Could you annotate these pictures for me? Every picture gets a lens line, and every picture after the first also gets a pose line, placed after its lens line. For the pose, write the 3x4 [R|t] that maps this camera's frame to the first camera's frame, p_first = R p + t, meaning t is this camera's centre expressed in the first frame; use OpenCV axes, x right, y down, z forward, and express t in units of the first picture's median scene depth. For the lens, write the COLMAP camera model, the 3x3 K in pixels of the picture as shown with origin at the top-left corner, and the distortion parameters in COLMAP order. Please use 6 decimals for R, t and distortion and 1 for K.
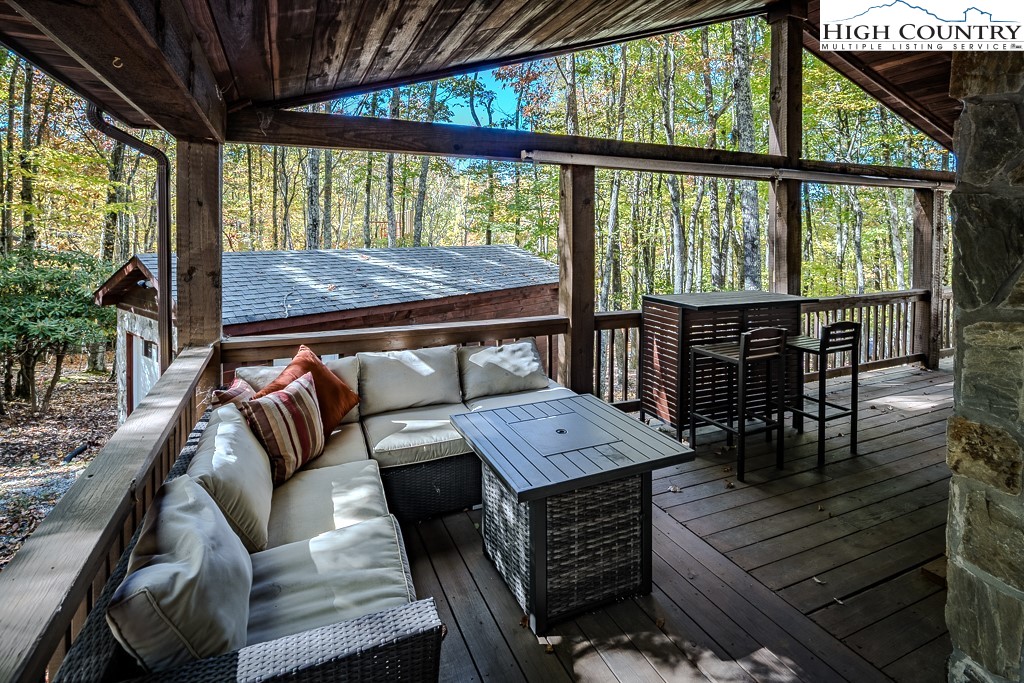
lens RADIAL K [[507.4, 0, 512.0], [0, 507.4, 243.7], [0, 0, 1]] dist [0.003426, 0.000446]
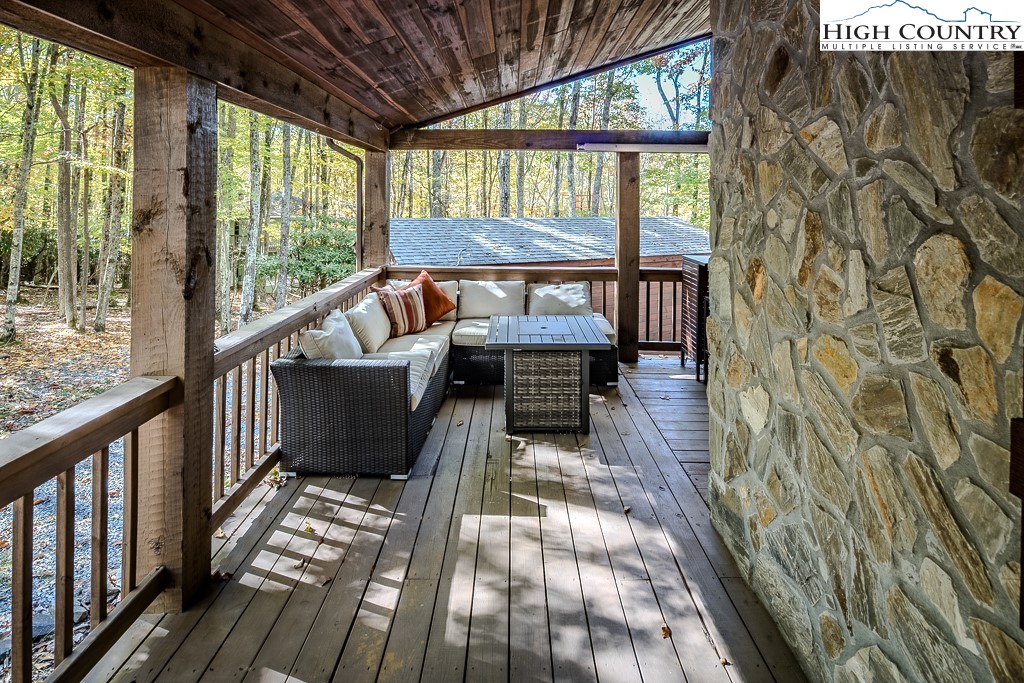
lens RADIAL K [[508.6, 0, 513.3], [0, 508.6, 207.5], [0, 0, 1]] dist [0.001352, -0.000276]
pose [[0.913301, 0.006082, -0.407240, 0.437746], [-0.012973, 0.999816, -0.014161, 0.011078], [0.407079, 0.018216, 0.913211, -0.335880]]
